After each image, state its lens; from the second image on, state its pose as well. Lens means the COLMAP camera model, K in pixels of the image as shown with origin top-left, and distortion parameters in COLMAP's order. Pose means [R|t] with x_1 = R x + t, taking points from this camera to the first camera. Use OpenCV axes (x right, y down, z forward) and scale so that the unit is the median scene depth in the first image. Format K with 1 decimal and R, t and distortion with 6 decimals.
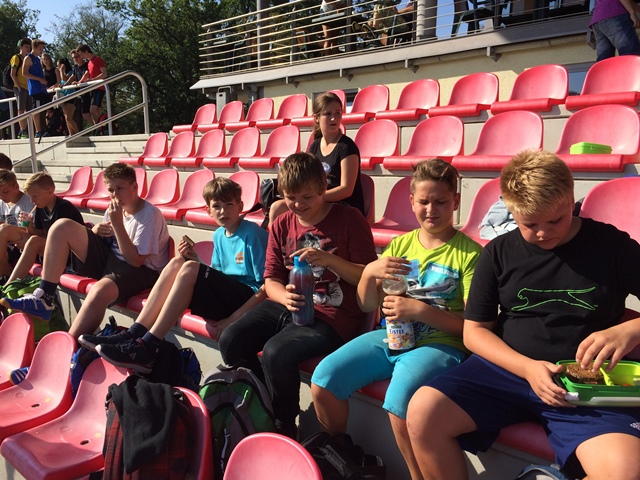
lens RADIAL K [[549.8, 0, 317.8], [0, 549.8, 251.9], [0, 0, 1]] dist [0.062797, -0.103595]
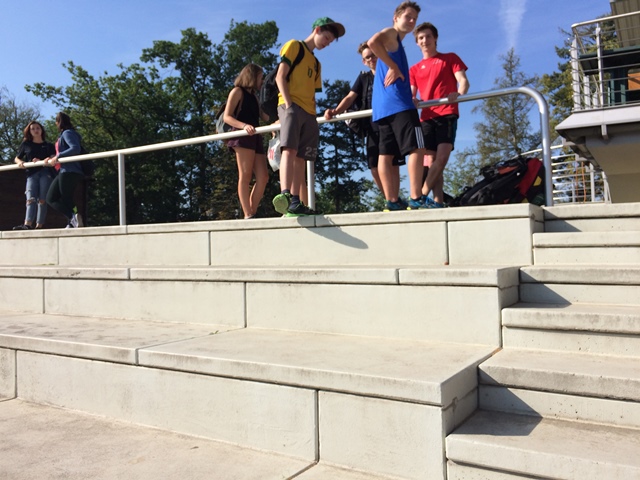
lens RADIAL K [[549.8, 0, 317.8], [0, 549.8, 251.9], [0, 0, 1]] dist [0.062797, -0.103595]
pose [[0.986376, -0.003710, 0.164464, -0.156668], [0.031401, 0.985610, -0.166093, -0.027699], [-0.161481, 0.168995, 0.972299, 0.156224]]
